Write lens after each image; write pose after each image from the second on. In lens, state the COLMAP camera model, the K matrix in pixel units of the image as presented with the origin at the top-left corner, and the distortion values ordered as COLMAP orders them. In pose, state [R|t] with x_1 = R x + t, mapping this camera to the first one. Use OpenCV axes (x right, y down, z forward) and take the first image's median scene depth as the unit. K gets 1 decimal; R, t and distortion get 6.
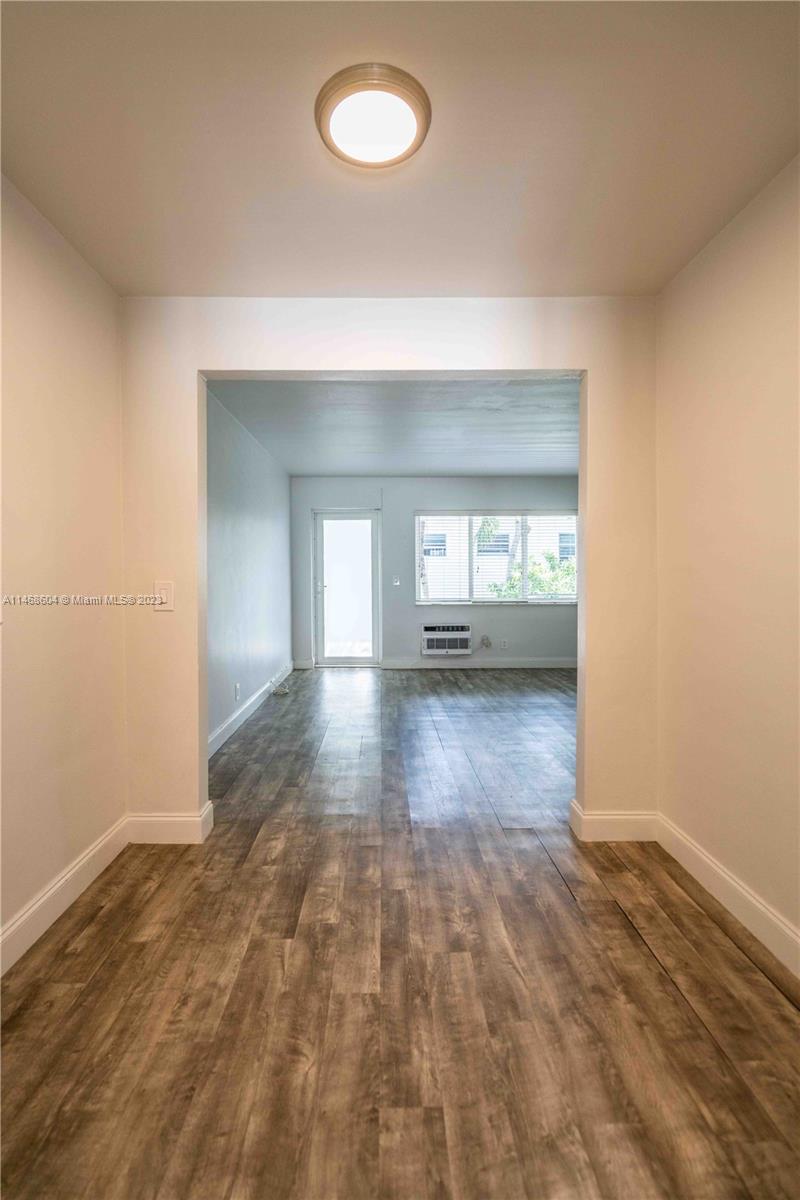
lens RADIAL K [[558.6, 0, 400.0], [0, 558.6, 600.0], [0, 0, 1]] dist [-0.001074, 0.000613]
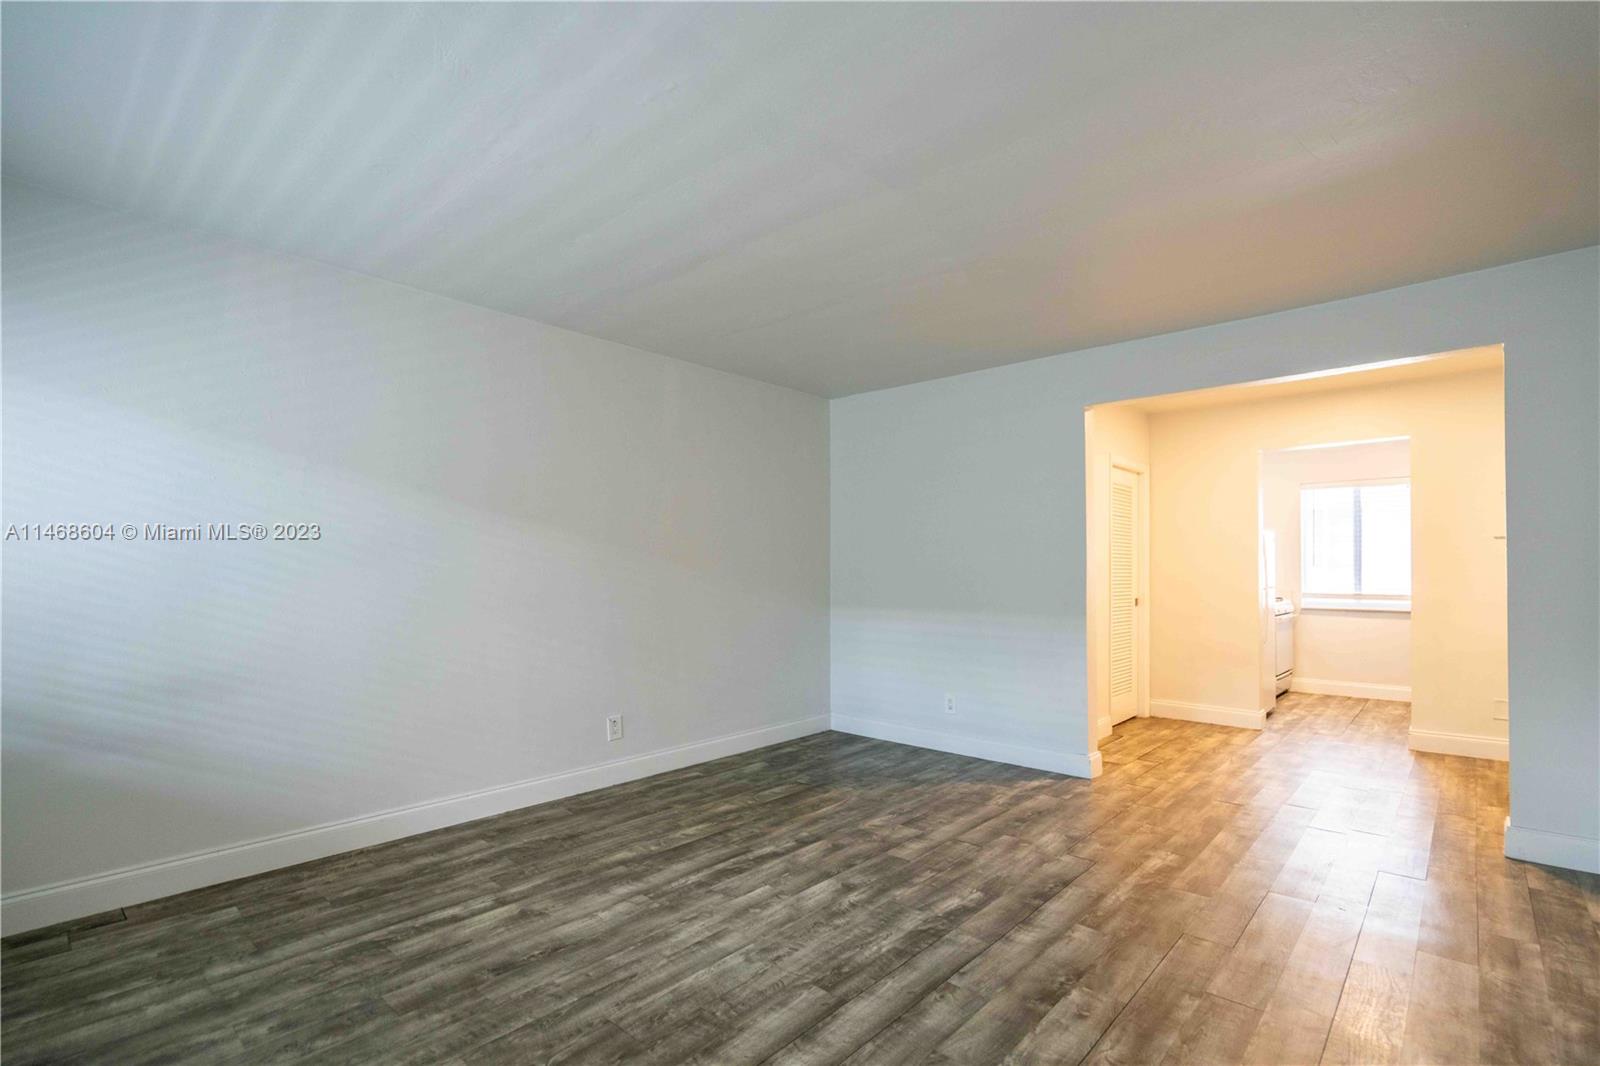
lens RADIAL K [[744.8, 0, 803.6], [0, 744.8, 567.8], [0, 0, 1]] dist [-0.001074, 0.000613]
pose [[-0.720594, 0.006805, 0.693324, -0.475798], [0.032290, 0.999196, 0.023752, -0.134859], [-0.692605, 0.039503, -0.720234, 3.420662]]
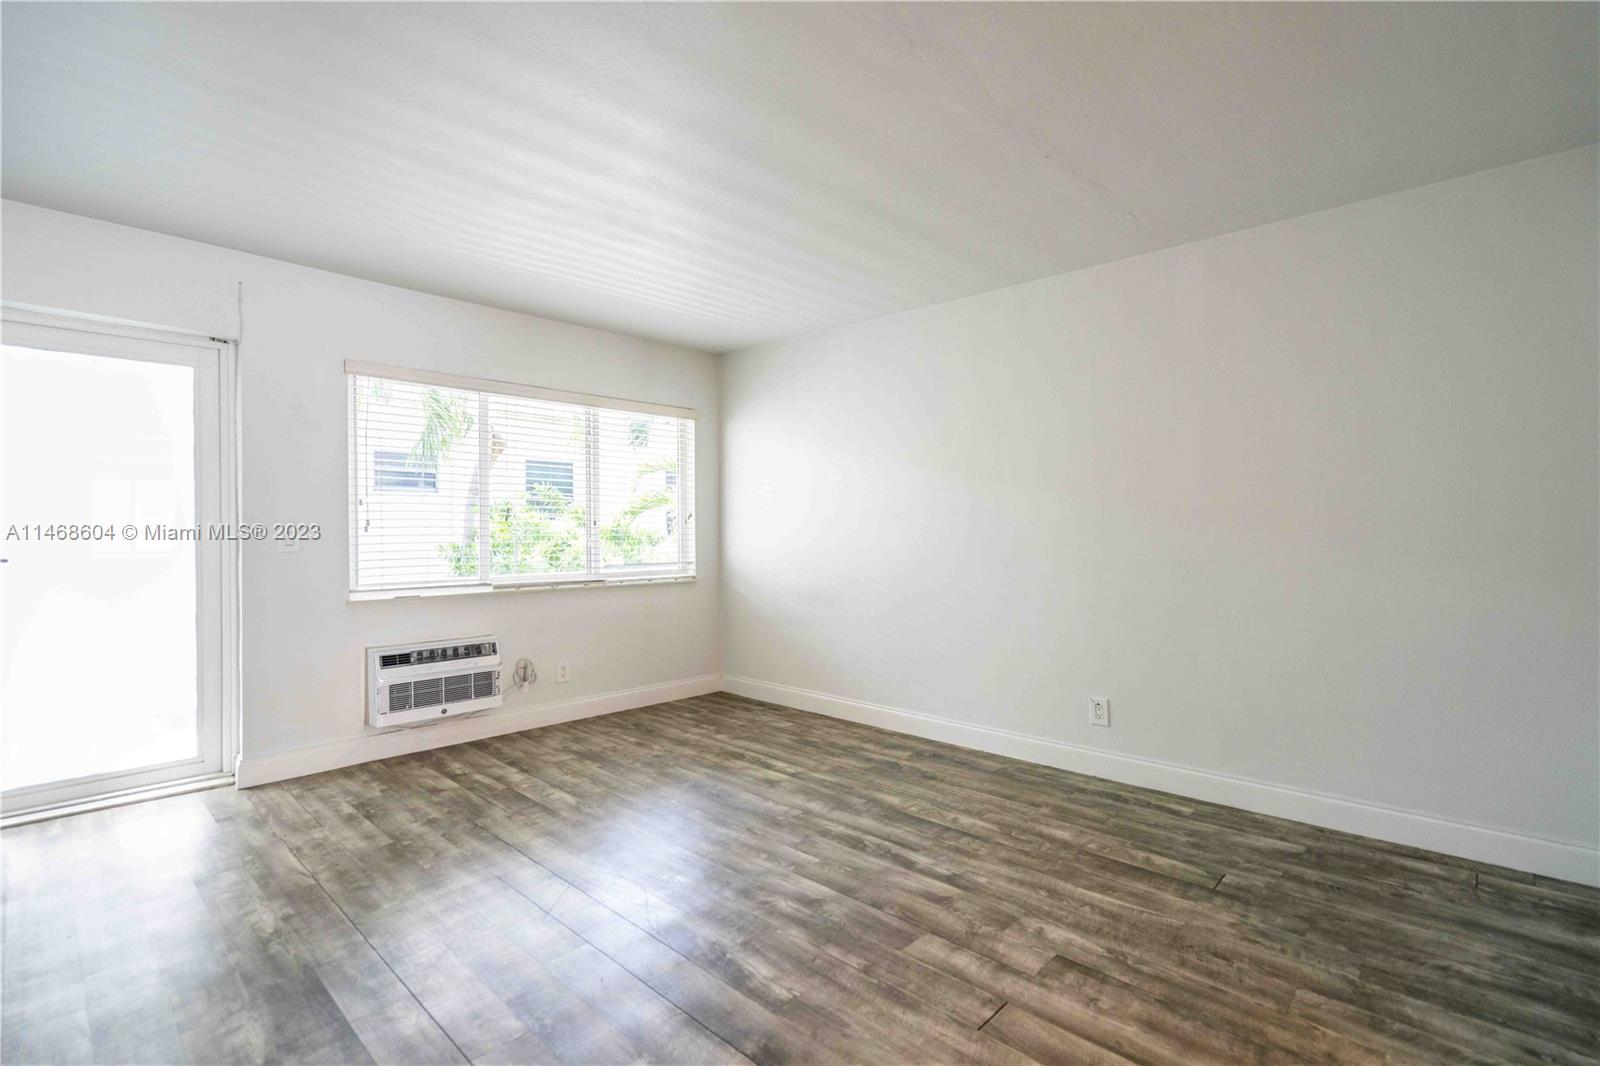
lens RADIAL K [[732.8, 0, 805.7], [0, 732.8, 533.0], [0, 0, 1]] dist [-0.002168, 0.000337]
pose [[0.706545, -0.000482, 0.707668, -0.396869], [0.029449, 0.999154, -0.028721, -0.054587], [-0.707055, 0.041133, 0.705961, 1.520929]]
